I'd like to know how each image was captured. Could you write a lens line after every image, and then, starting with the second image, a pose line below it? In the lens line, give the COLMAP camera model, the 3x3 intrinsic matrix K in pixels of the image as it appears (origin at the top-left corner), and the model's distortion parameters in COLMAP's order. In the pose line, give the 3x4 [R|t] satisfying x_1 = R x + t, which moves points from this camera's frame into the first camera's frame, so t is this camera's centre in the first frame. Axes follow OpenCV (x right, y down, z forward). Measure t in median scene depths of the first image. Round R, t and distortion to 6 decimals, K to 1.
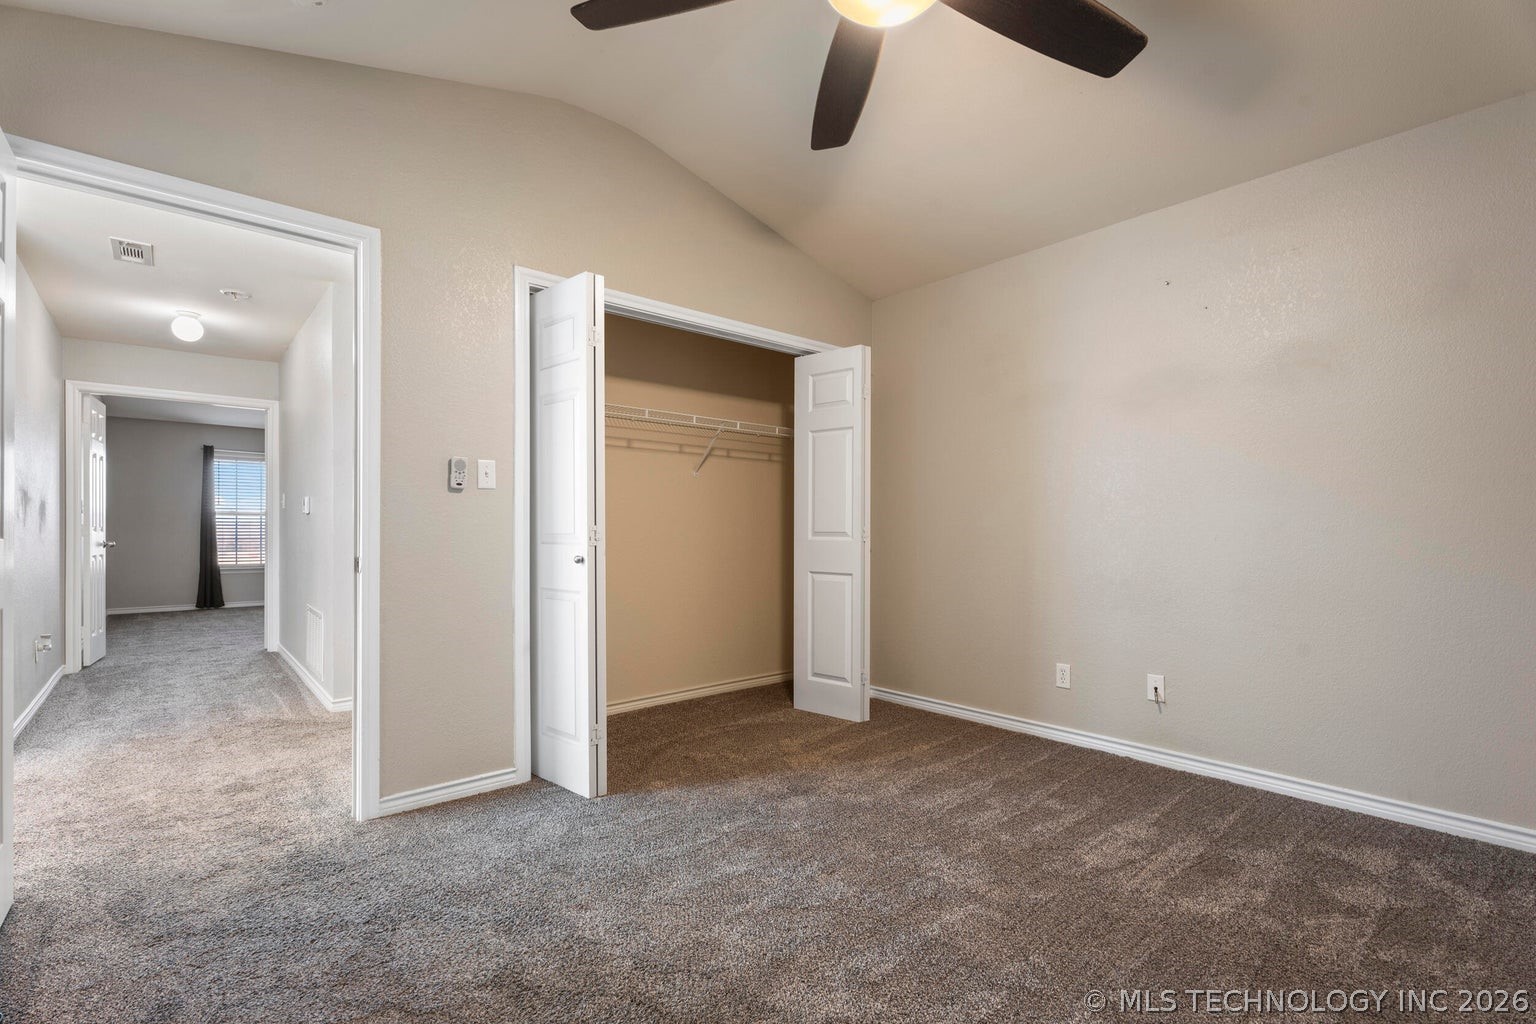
lens RADIAL K [[682.4, 0, 771.0], [0, 682.4, 532.2], [0, 0, 1]] dist [-0.002515, 0.000795]
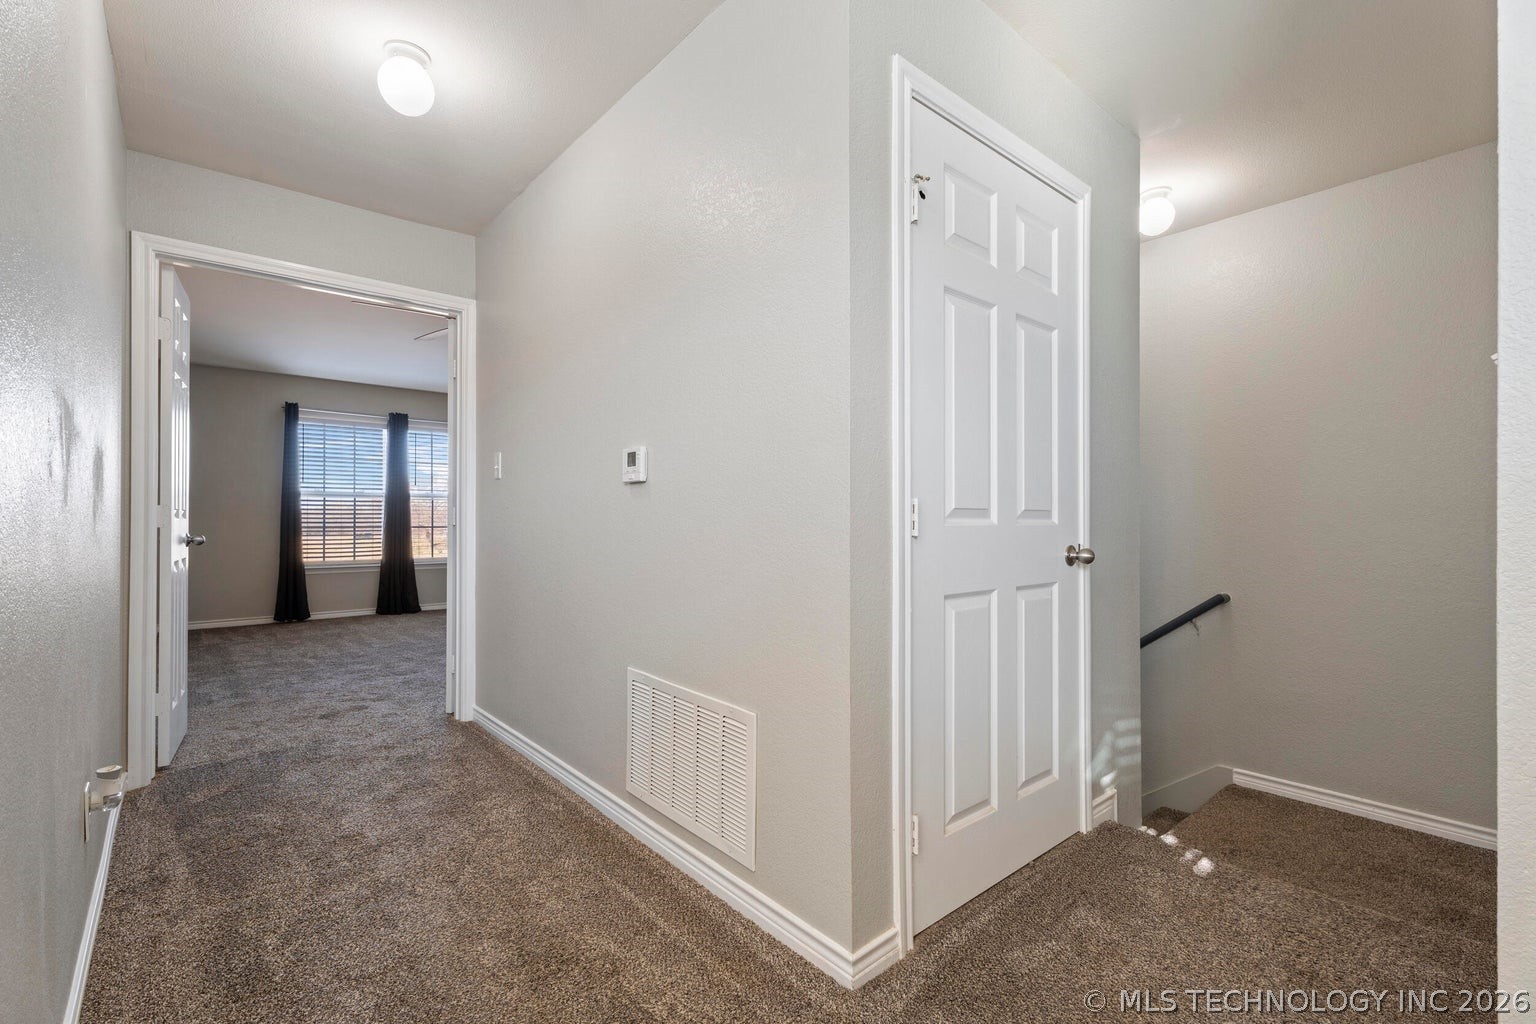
lens RADIAL K [[678.0, 0, 768.0], [0, 678.0, 512.0], [0, 0, 1]] dist [-0.000768, 0.000032]
pose [[0.999907, -0.004406, -0.012893, -0.510873], [0.004305, 0.999960, -0.007859, 0.000020], [0.012927, 0.007802, 0.999886, 0.459989]]
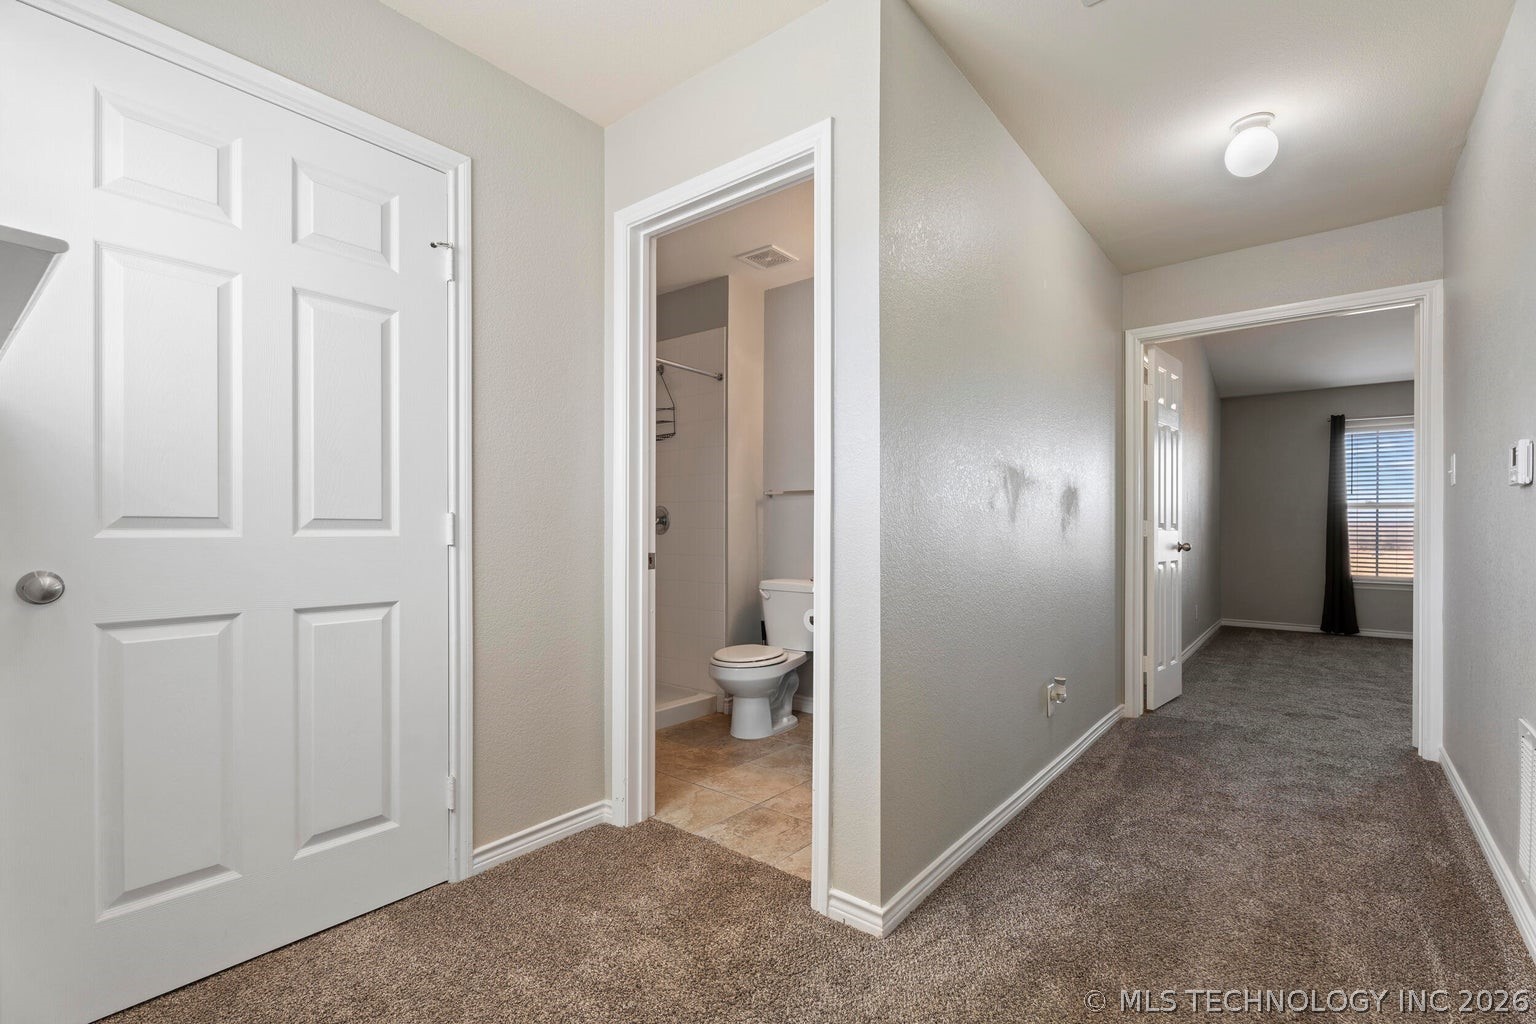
lens RADIAL K [[682.4, 0, 771.0], [0, 682.4, 532.2], [0, 0, 1]] dist [-0.002515, 0.000795]
pose [[0.163230, 0.002504, -0.986585, -0.329339], [-0.002153, 0.999995, 0.002182, 0.000143], [0.986586, 0.001768, 0.163235, 0.460203]]
